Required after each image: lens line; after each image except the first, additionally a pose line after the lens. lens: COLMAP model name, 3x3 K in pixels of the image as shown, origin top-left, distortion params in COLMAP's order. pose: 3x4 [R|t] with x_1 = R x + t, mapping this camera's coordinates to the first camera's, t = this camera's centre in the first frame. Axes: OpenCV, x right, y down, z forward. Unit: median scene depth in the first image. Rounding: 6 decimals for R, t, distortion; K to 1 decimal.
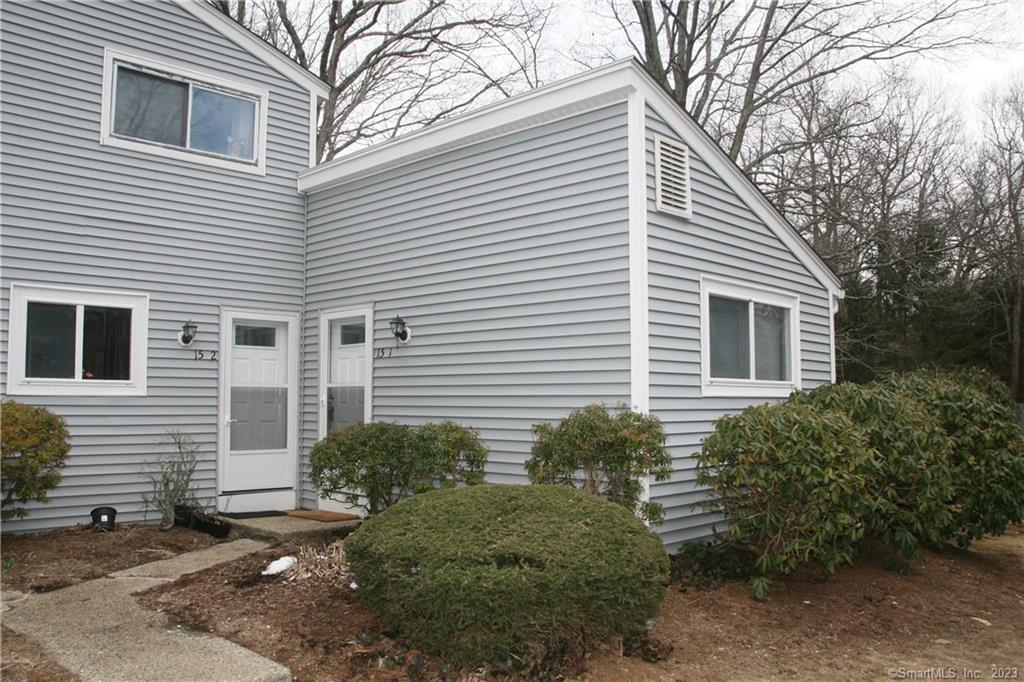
lens RADIAL K [[875.6, 0, 511.9], [0, 875.6, 341.3], [0, 0, 1]] dist [-0.167980, 0.129750]
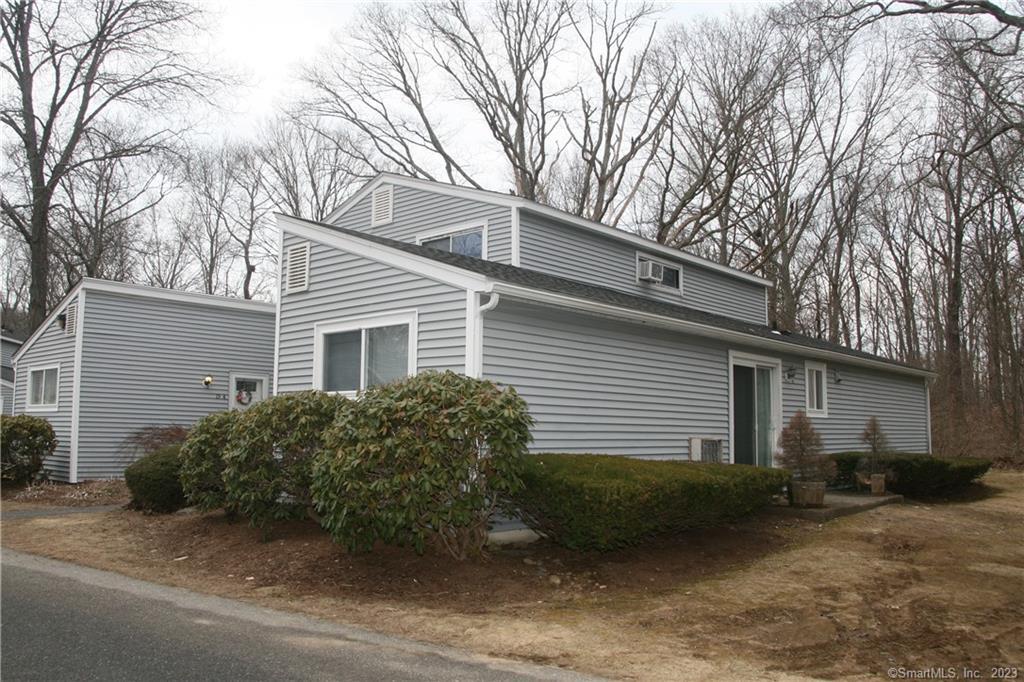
lens RADIAL K [[875.6, 0, 506.1], [0, 875.6, 343.1], [0, 0, 1]] dist [-0.167980, 0.129750]
pose [[0.026950, -0.106985, -0.993895, 1.572689], [0.058617, 0.992715, -0.105269, 0.123633], [0.997917, -0.055422, 0.033025, 1.176319]]
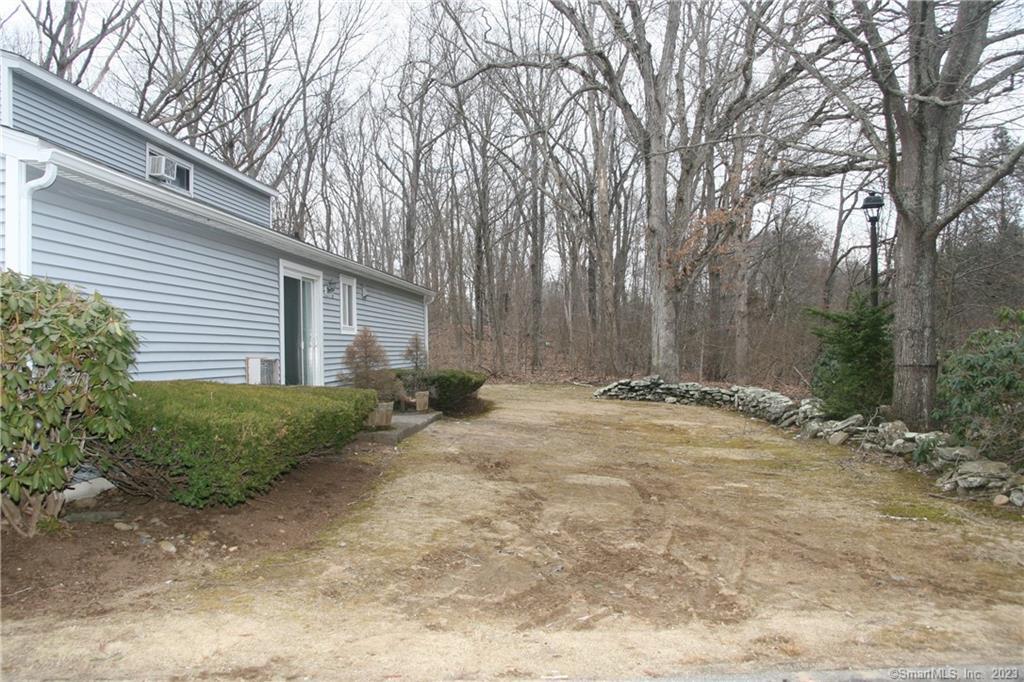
lens RADIAL K [[875.6, 0, 512.9], [0, 875.6, 340.4], [0, 0, 1]] dist [-0.167980, 0.129750]
pose [[0.613953, -0.020625, -0.789073, 1.320221], [0.069155, 0.997220, 0.027742, 0.111478], [0.786307, -0.071601, 0.613673, 1.037920]]
